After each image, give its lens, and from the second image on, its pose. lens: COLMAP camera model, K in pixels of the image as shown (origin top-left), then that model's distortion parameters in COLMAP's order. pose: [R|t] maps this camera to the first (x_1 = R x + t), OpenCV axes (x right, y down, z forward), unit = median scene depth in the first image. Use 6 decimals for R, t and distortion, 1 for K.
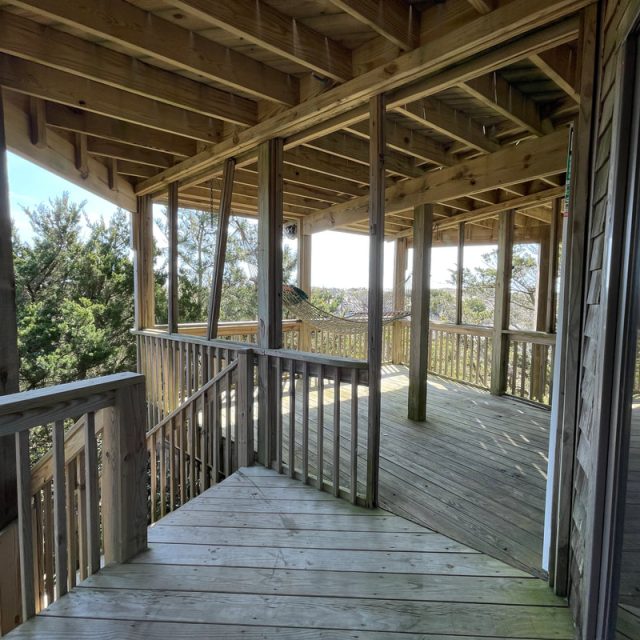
lens RADIAL K [[351.6, 0, 322.4], [0, 351.6, 318.8], [0, 0, 1]] dist [-0.004469, -0.016197]
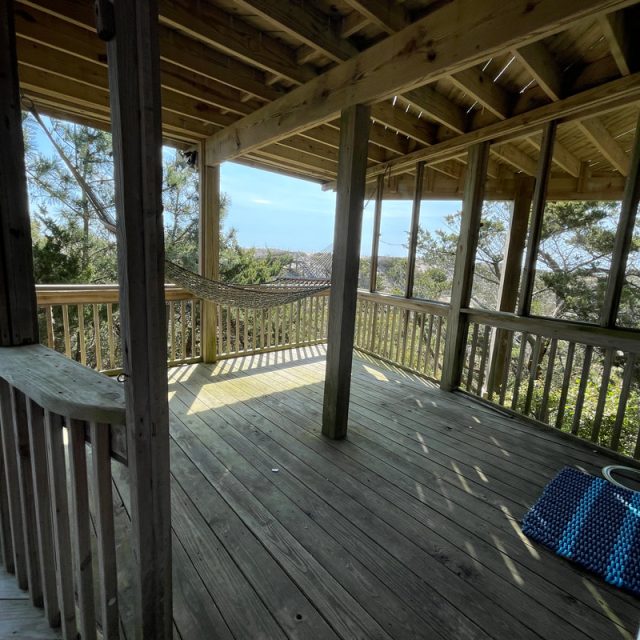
lens RADIAL K [[351.6, 0, 322.4], [0, 351.6, 318.8], [0, 0, 1]] dist [-0.004469, -0.016197]
pose [[0.994336, 0.029340, 0.102151, 0.126907], [-0.039400, 0.994417, 0.097895, -0.008042], [-0.098709, -0.101365, 0.989940, 0.253649]]
